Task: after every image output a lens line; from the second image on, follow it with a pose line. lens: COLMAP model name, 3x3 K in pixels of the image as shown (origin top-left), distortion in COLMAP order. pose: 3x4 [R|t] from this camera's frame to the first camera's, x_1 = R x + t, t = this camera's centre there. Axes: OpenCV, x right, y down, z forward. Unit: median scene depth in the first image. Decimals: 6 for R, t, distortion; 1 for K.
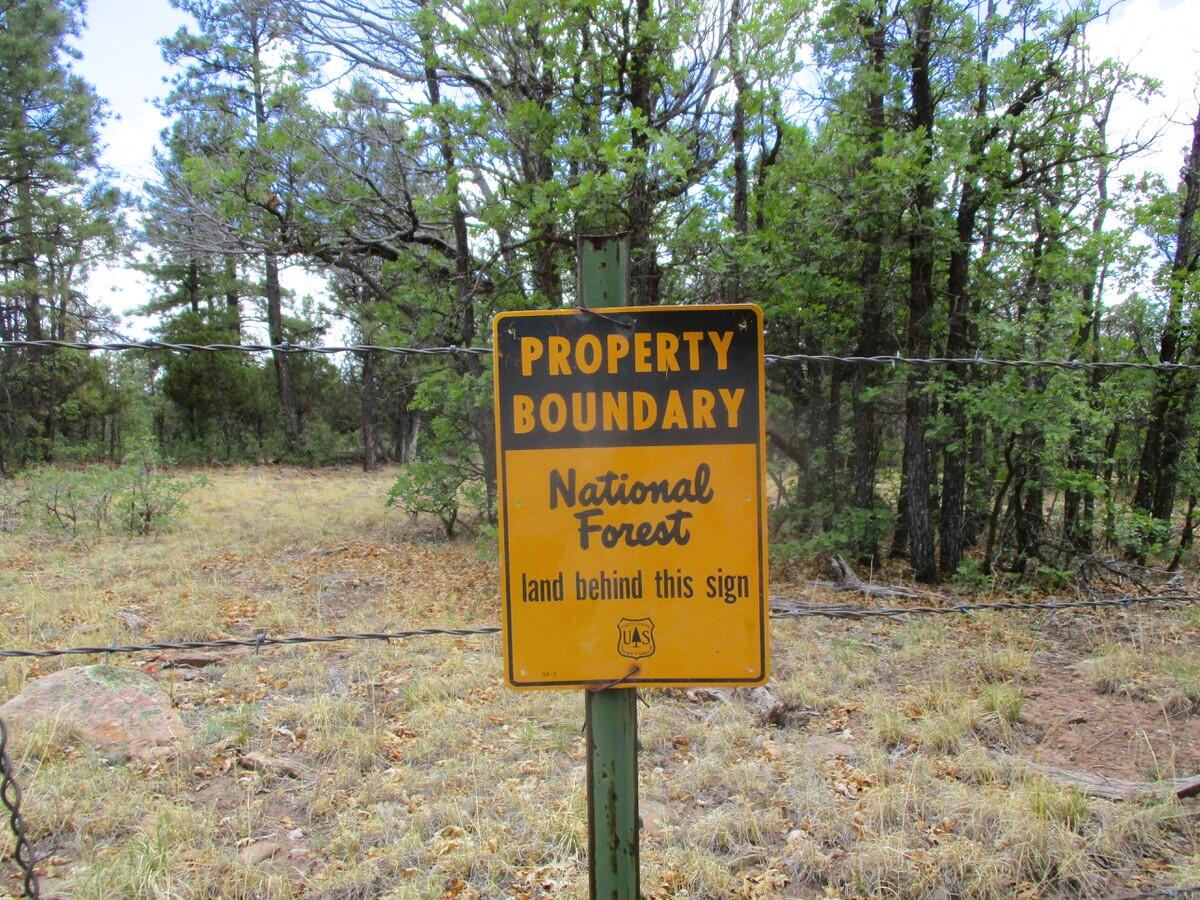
lens RADIAL K [[914.7, 0, 600.0], [0, 914.7, 450.0], [0, 0, 1]] dist [-0.014821, -0.003699]
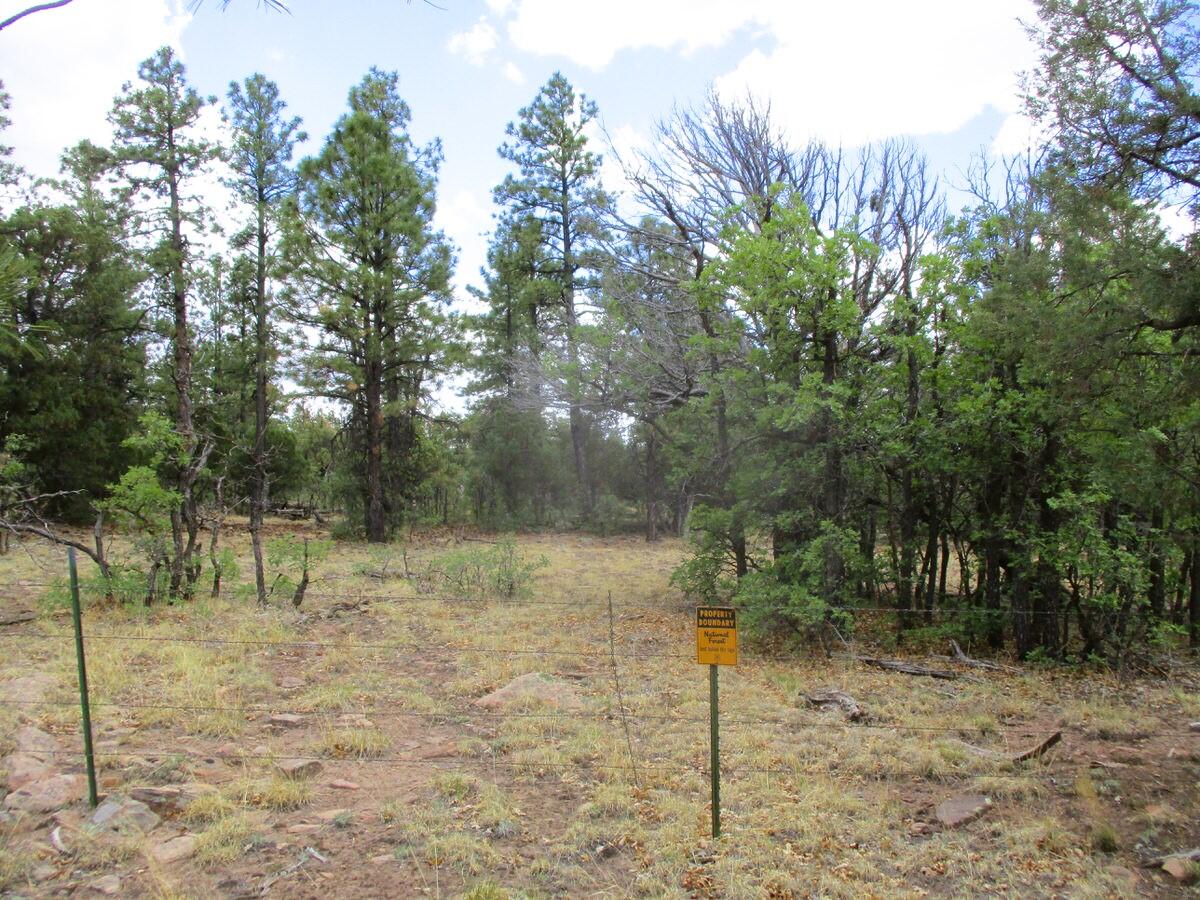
lens RADIAL K [[936.1, 0, 622.8], [0, 936.1, 452.4], [0, 0, 1]] dist [-0.053968, -0.000930]
pose [[0.963117, 0.004723, -0.269041, 0.032387], [-0.019638, 0.998414, -0.052771, -0.024536], [0.268365, 0.056108, 0.961682, -0.155922]]
